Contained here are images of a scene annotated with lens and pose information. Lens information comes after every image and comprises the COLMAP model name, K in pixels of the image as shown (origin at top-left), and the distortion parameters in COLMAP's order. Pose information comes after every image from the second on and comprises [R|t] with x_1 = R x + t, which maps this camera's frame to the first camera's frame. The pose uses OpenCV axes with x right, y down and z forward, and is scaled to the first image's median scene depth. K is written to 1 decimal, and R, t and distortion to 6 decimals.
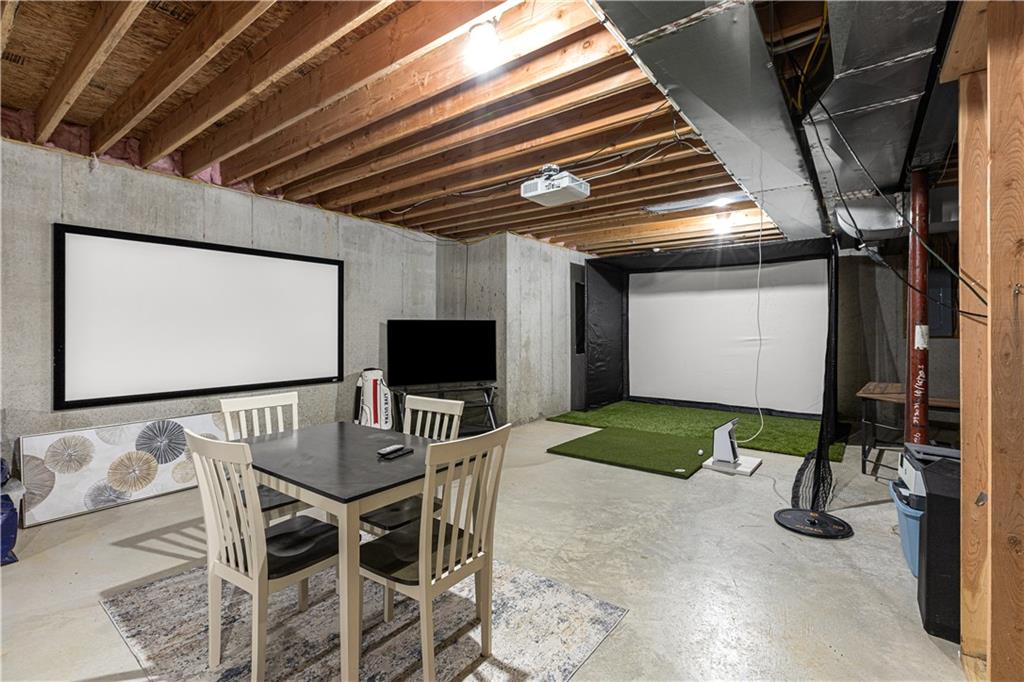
lens RADIAL K [[464.3, 0, 513.0], [0, 464.3, 334.9], [0, 0, 1]] dist [0.002765, 0.002188]
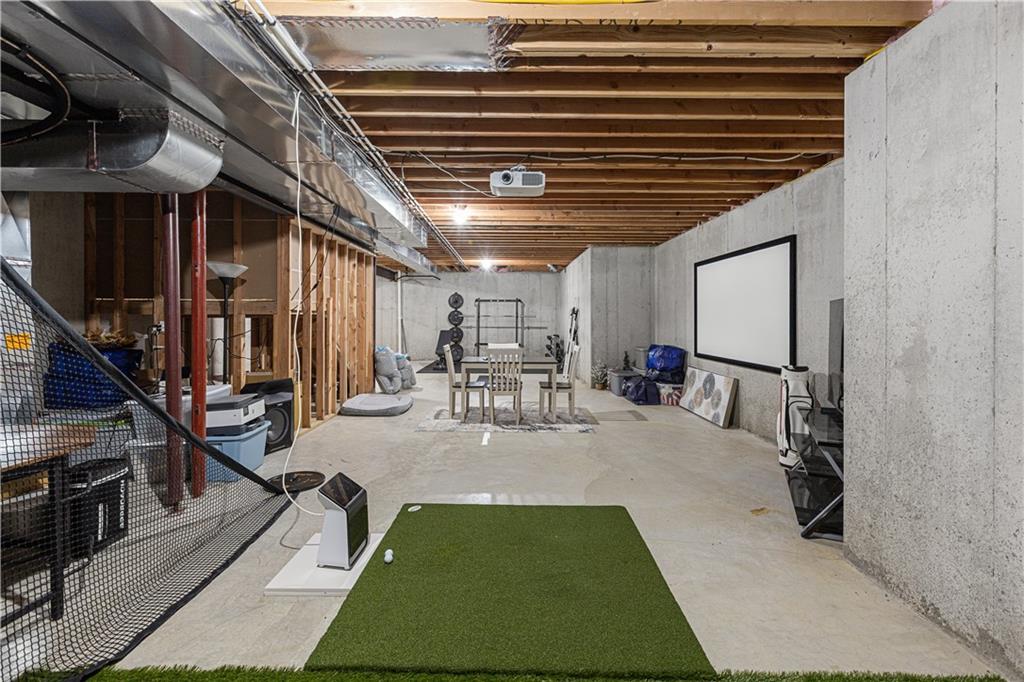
lens RADIAL K [[464.3, 0, 510.7], [0, 464.3, 316.0], [0, 0, 1]] dist [0.002765, 0.002188]
pose [[-0.789941, -0.003476, -0.613173, 0.558794], [-0.009447, 0.999934, 0.006503, -0.012175], [0.613111, 0.010930, -0.789921, 1.353219]]
